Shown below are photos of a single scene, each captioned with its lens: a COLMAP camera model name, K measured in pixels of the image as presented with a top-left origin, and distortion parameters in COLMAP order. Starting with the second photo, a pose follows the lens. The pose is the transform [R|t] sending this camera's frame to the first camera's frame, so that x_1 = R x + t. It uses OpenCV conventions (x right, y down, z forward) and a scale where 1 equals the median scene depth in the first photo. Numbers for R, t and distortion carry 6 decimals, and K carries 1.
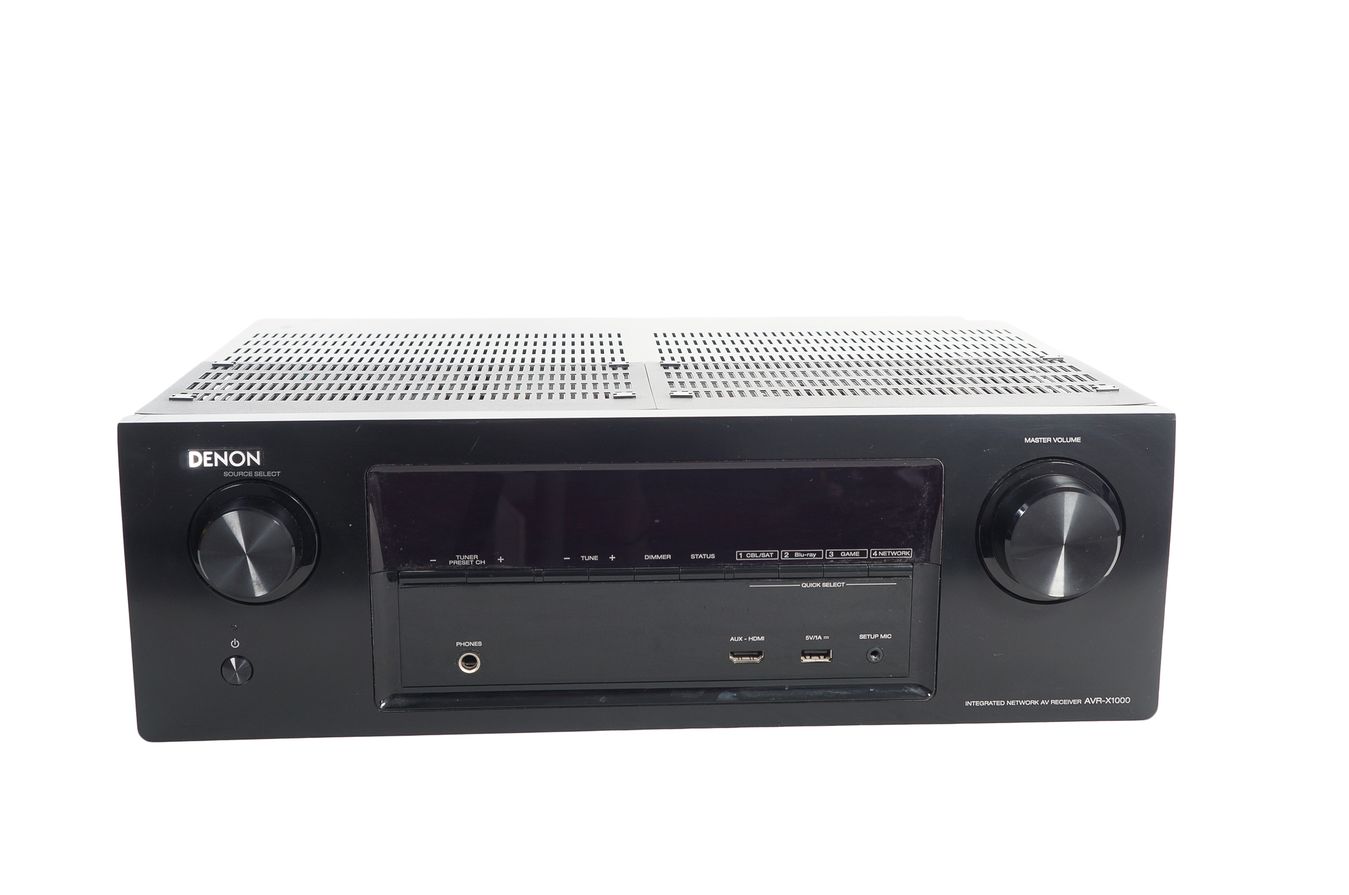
lens RADIAL K [[1548.7, 0, 674.5], [0, 1548.7, 447.5], [0, 0, 1]] dist [0.027324, 0.028845]
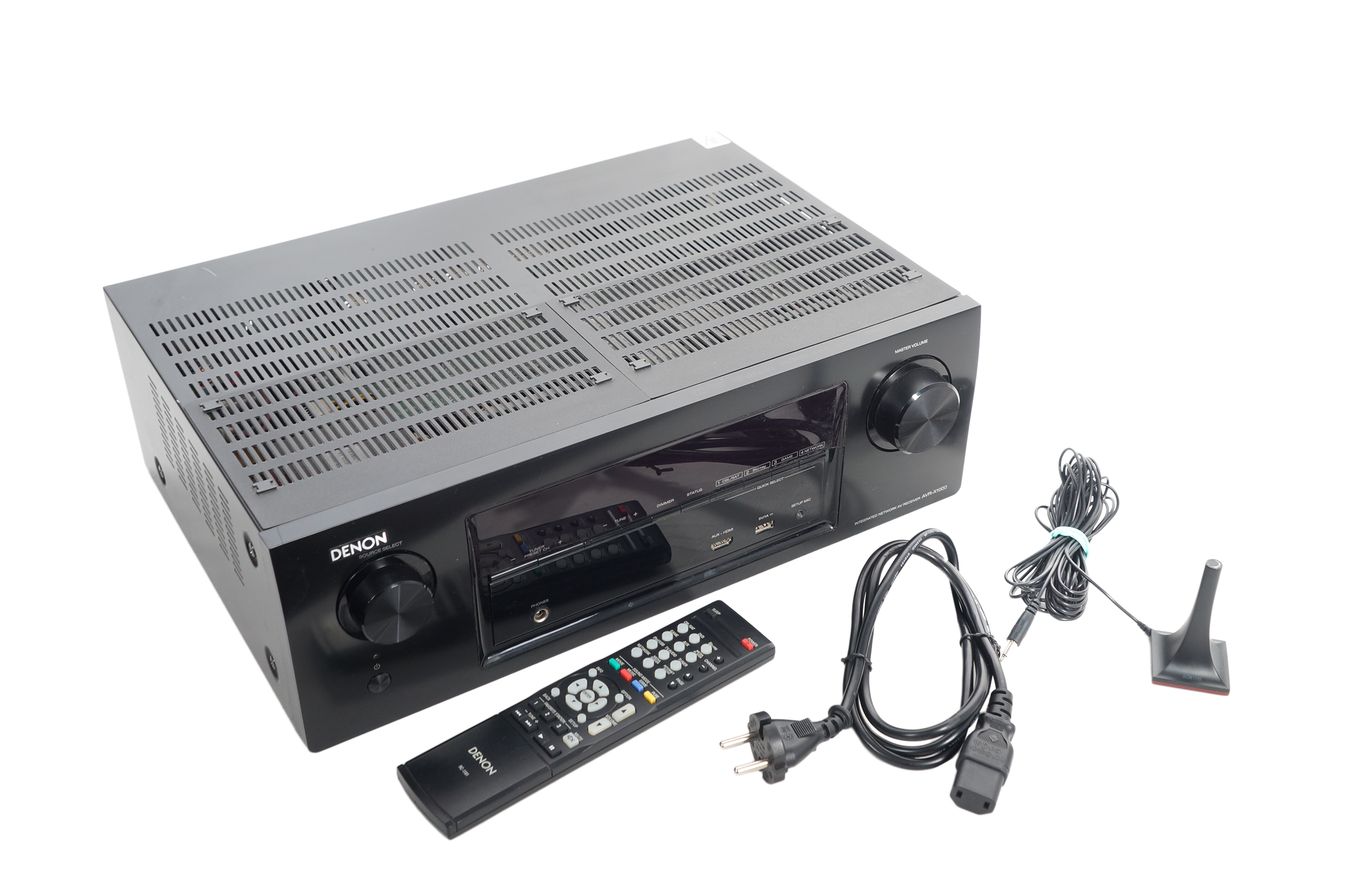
lens RADIAL K [[1548.7, 0, 674.5], [0, 1548.7, 447.5], [0, 0, 1]] dist [0.027324, 0.028845]
pose [[0.887512, -0.270266, 0.373201, -0.478288], [0.104430, 0.906827, 0.408363, -0.504346], [-0.448795, -0.323453, 0.833043, -0.082016]]
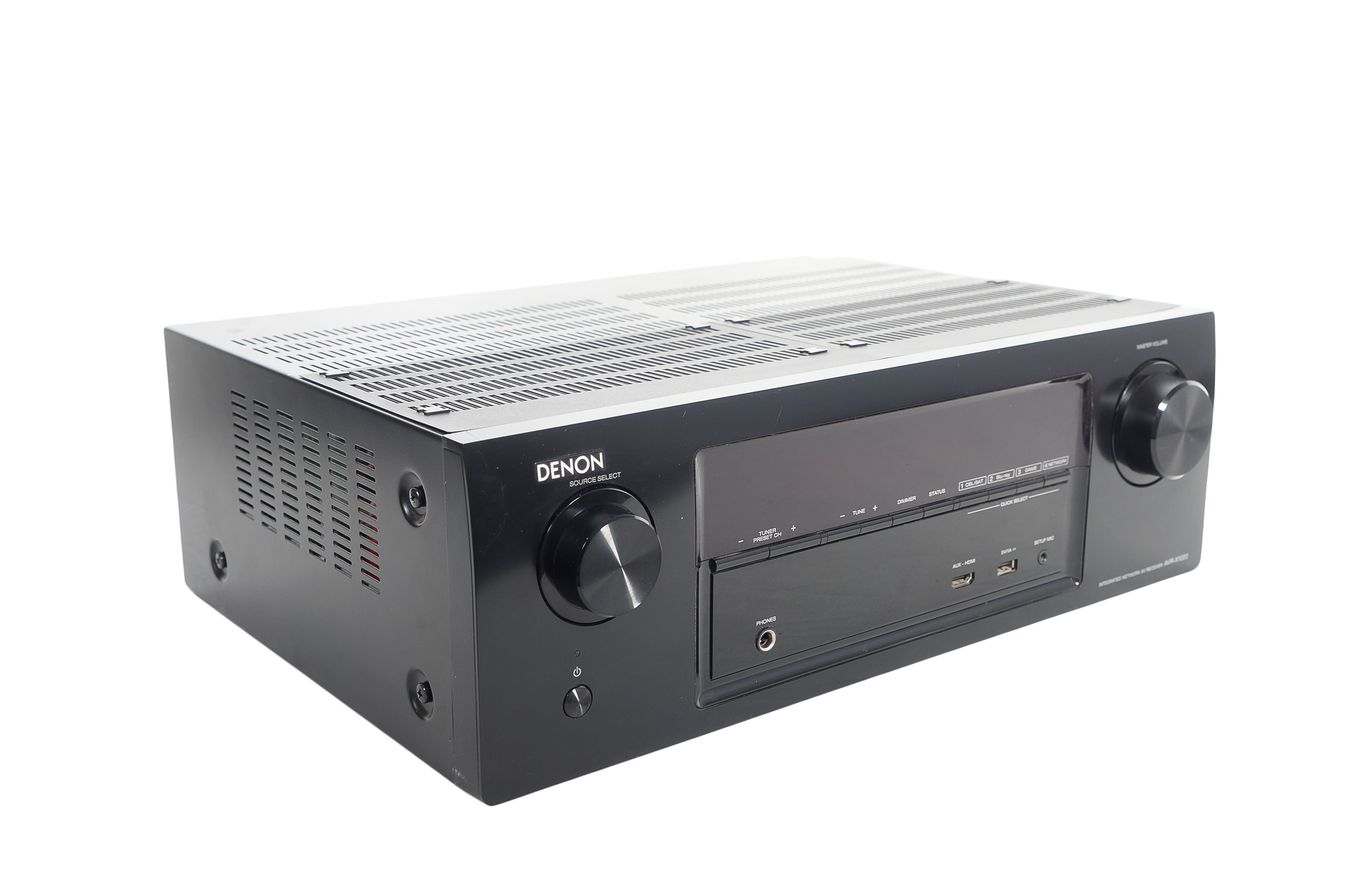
lens RADIAL K [[1548.7, 0, 674.5], [0, 1548.7, 447.5], [0, 0, 1]] dist [0.027324, 0.028845]
pose [[0.833658, -0.146573, 0.532475, -0.678907], [0.131253, 0.989098, 0.066772, -0.052606], [-0.536457, 0.014224, 0.843808, 0.211101]]
